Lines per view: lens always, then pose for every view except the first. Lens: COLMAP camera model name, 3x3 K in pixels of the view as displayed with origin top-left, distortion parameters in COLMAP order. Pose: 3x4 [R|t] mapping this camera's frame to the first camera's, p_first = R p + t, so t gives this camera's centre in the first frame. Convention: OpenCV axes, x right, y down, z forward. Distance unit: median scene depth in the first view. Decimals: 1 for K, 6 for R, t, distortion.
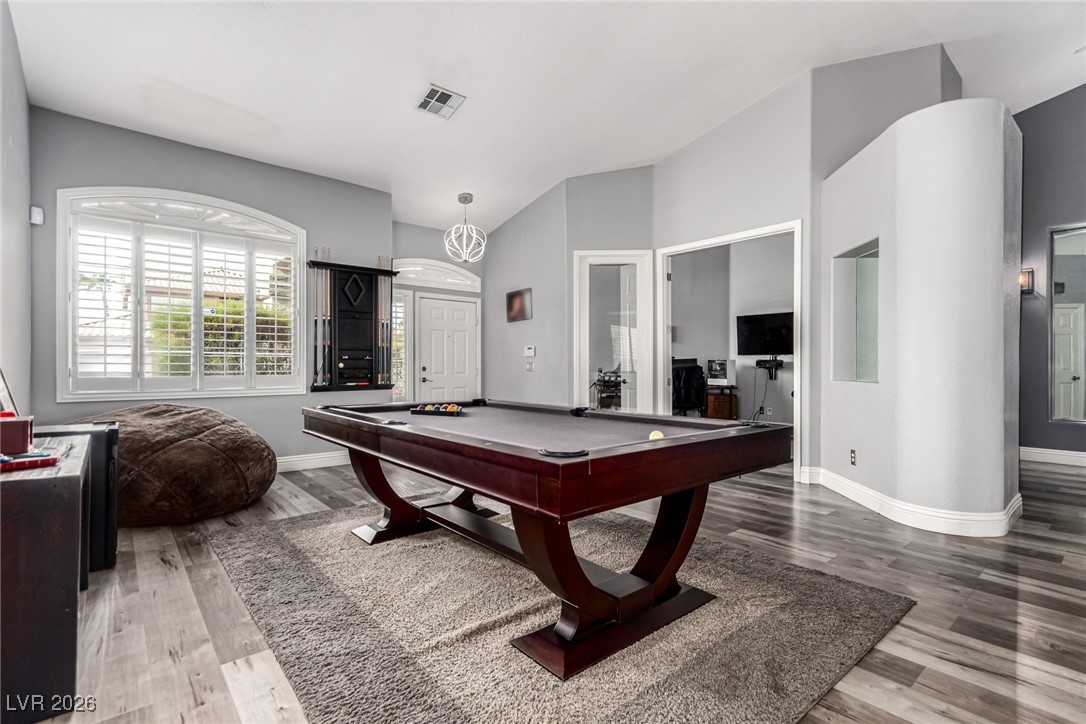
lens RADIAL K [[504.7, 0, 548.0], [0, 504.7, 363.2], [0, 0, 1]] dist [0.004497, 0.000540]
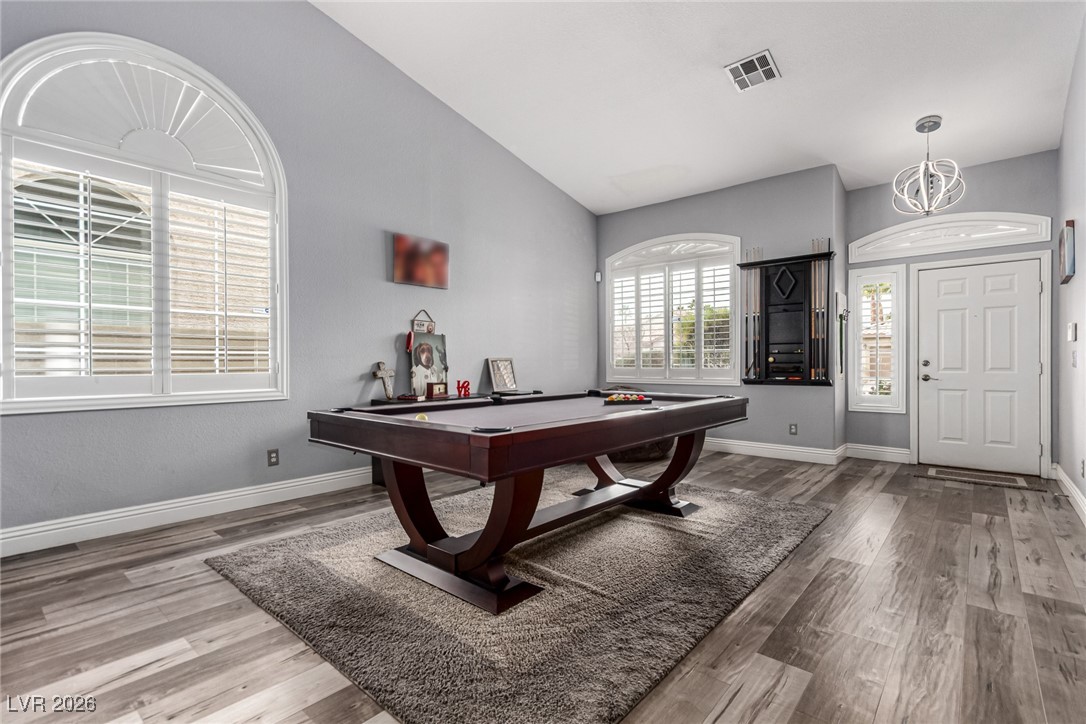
lens RADIAL K [[504.7, 0, 546.7], [0, 504.7, 361.9], [0, 0, 1]] dist [0.004497, 0.000540]
pose [[0.138062, 0.001471, -0.990422, 0.641205], [0.008625, 0.999959, 0.002687, 0.003087], [0.990386, -0.008914, 0.138044, 0.498994]]
